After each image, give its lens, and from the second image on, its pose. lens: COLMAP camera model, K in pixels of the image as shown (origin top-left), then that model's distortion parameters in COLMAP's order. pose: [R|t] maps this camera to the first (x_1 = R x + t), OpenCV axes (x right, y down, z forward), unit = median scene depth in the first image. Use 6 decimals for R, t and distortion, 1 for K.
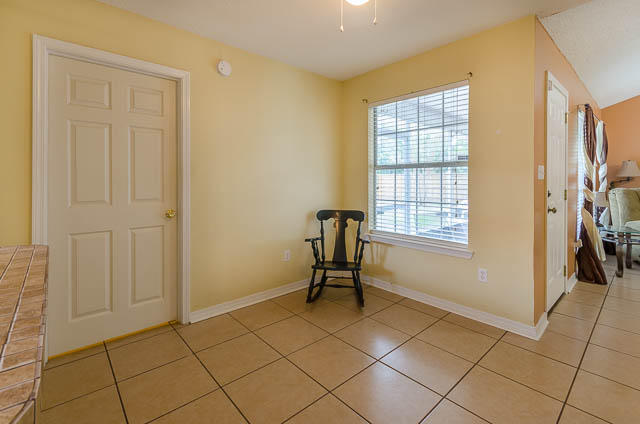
lens RADIAL K [[292.4, 0, 313.9], [0, 292.4, 183.3], [0, 0, 1]] dist [0.003635, 0.001084]
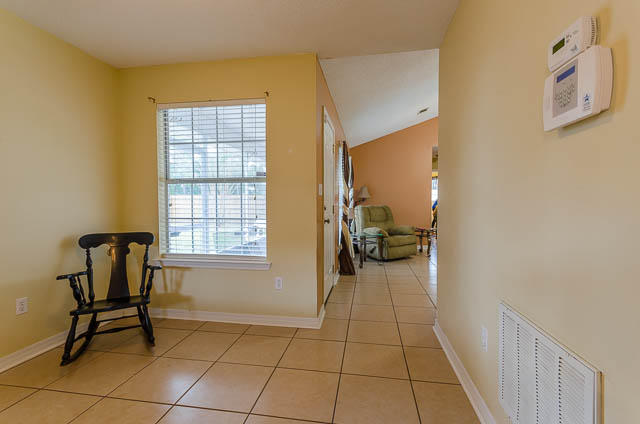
lens RADIAL K [[292.4, 0, 323.2], [0, 292.4, 214.3], [0, 0, 1]] dist [0.003635, 0.001084]
pose [[0.767179, -0.020487, 0.641105, 0.010289], [0.001082, 0.999530, 0.030646, 0.020294], [-0.641432, -0.022817, 0.766841, 0.054712]]
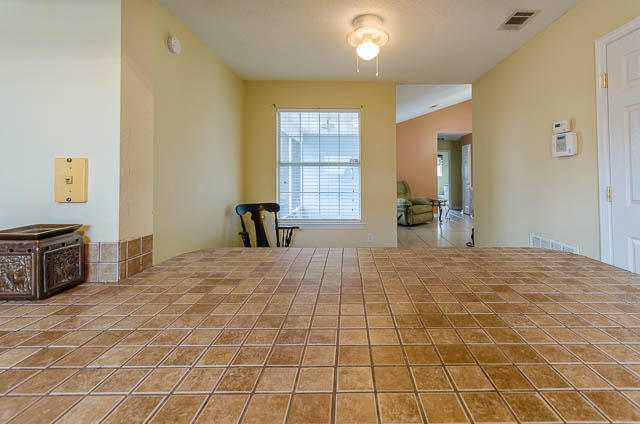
lens RADIAL K [[292.4, 0, 351.8], [0, 292.4, 171.5], [0, 0, 1]] dist [0.003635, 0.001084]
pose [[0.657415, 0.017887, 0.753317, -0.528871], [-0.000255, 0.999723, -0.023516, 0.000087], [-0.753529, 0.015268, 0.657237, 0.037068]]
